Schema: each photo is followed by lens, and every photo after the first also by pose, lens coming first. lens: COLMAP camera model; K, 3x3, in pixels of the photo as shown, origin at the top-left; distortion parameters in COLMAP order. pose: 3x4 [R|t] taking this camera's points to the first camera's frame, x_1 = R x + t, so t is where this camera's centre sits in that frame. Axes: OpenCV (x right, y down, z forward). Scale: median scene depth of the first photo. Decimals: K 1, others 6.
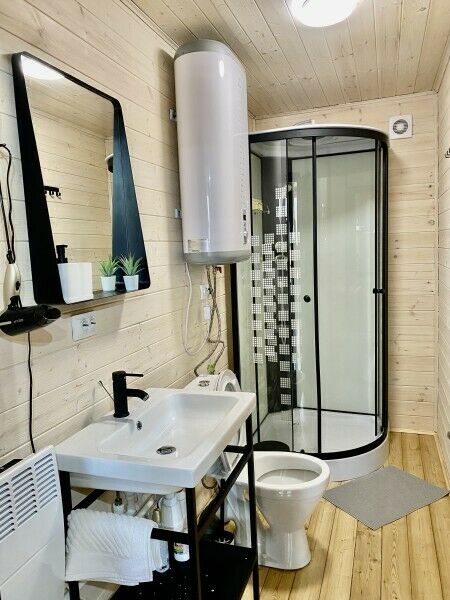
lens RADIAL K [[450.5, 0, 225.0], [0, 450.5, 300.0], [0, 0, 1]] dist [-0.003276, -0.000999]
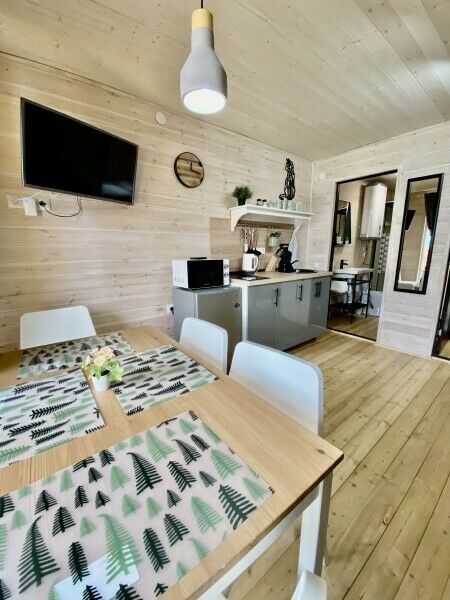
lens RADIAL K [[243.0, 0, 226.4], [0, 243.0, 297.3], [0, 0, 1]] dist [0.041715, -0.041448]
pose [[0.842794, 0.145429, -0.518216, 0.091678], [-0.095424, 0.987926, 0.122055, 0.217296], [0.529710, -0.053417, 0.846495, -1.204600]]
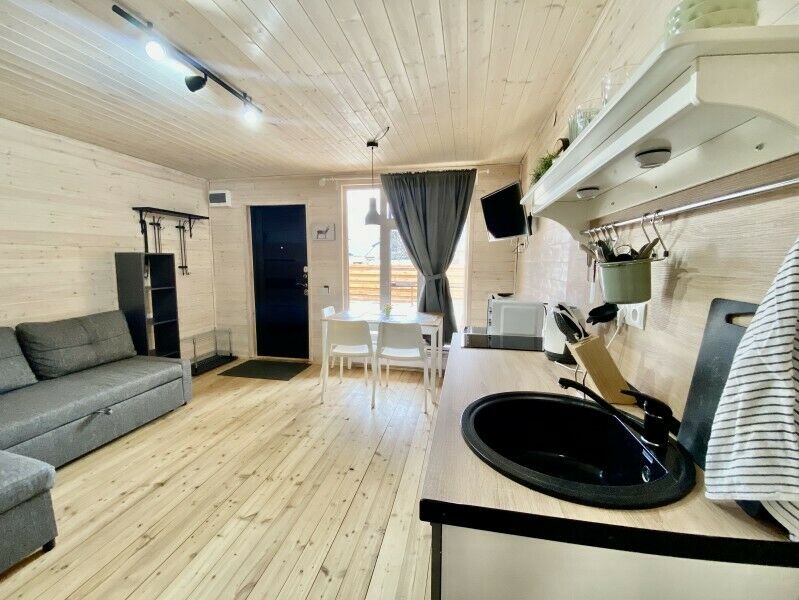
lens RADIAL K [[324.3, 0, 397.0], [0, 324.3, 296.7], [0, 0, 1]] dist [0.017542, -0.018861]
pose [[-0.990215, 0.056450, -0.127619, -0.063075], [0.026081, 0.973277, 0.228148, -0.006999], [0.137088, 0.222587, -0.965226, 0.278604]]
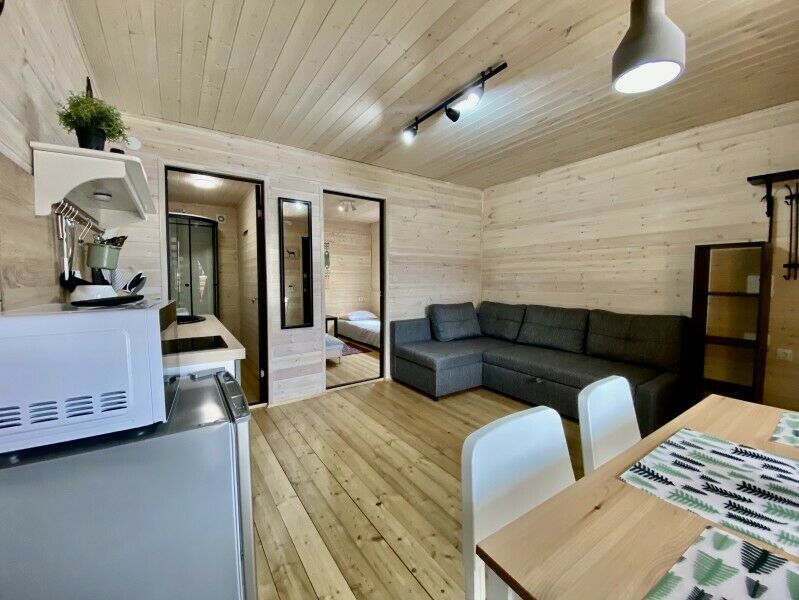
lens RADIAL K [[324.3, 0, 397.0], [0, 324.3, 296.7], [0, 0, 1]] dist [0.017542, -0.018861]
pose [[0.592195, 0.001778, 0.805793, -0.547787], [0.067000, 0.996426, -0.051438, 0.222243], [-0.803004, 0.084450, 0.589960, -0.903139]]
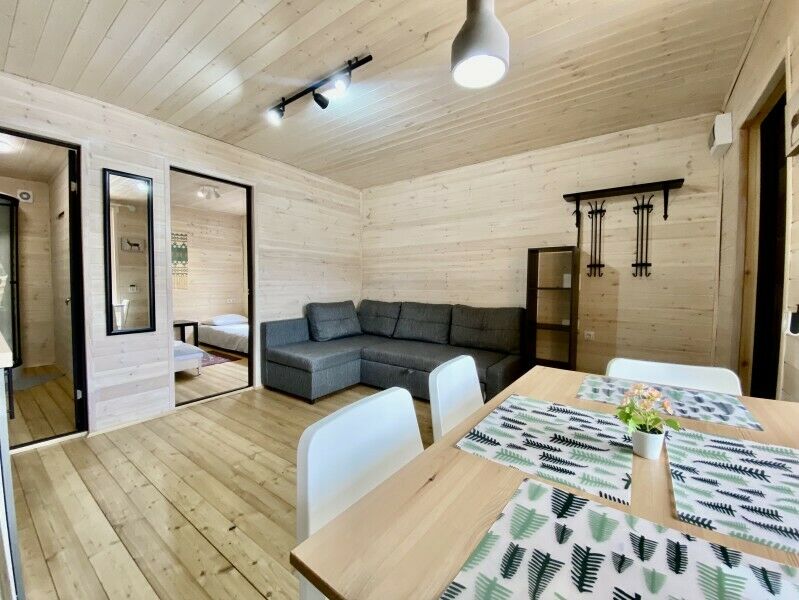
lens RADIAL K [[324.3, 0, 397.0], [0, 324.3, 296.7], [0, 0, 1]] dist [0.017542, -0.018861]
pose [[0.286374, 0.008183, 0.958083, -0.499425], [0.091962, 0.995112, -0.035987, 0.250253], [-0.953694, 0.098413, 0.284221, -0.922911]]
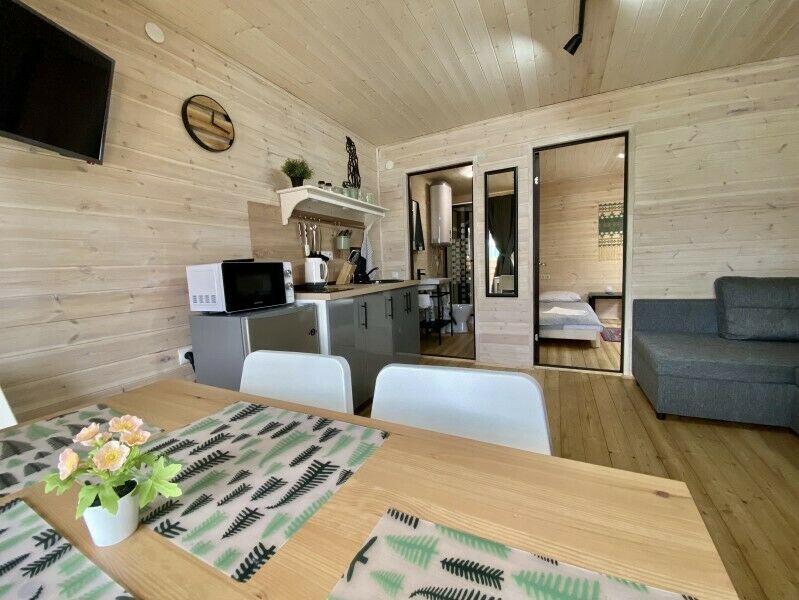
lens RADIAL K [[324.3, 0, 397.0], [0, 324.3, 296.7], [0, 0, 1]] dist [0.017542, -0.018861]
pose [[0.992562, 0.013327, -0.121011, -0.041573], [-0.015301, 0.999764, -0.015398, 0.275313], [0.120778, 0.017135, 0.992532, -1.163420]]
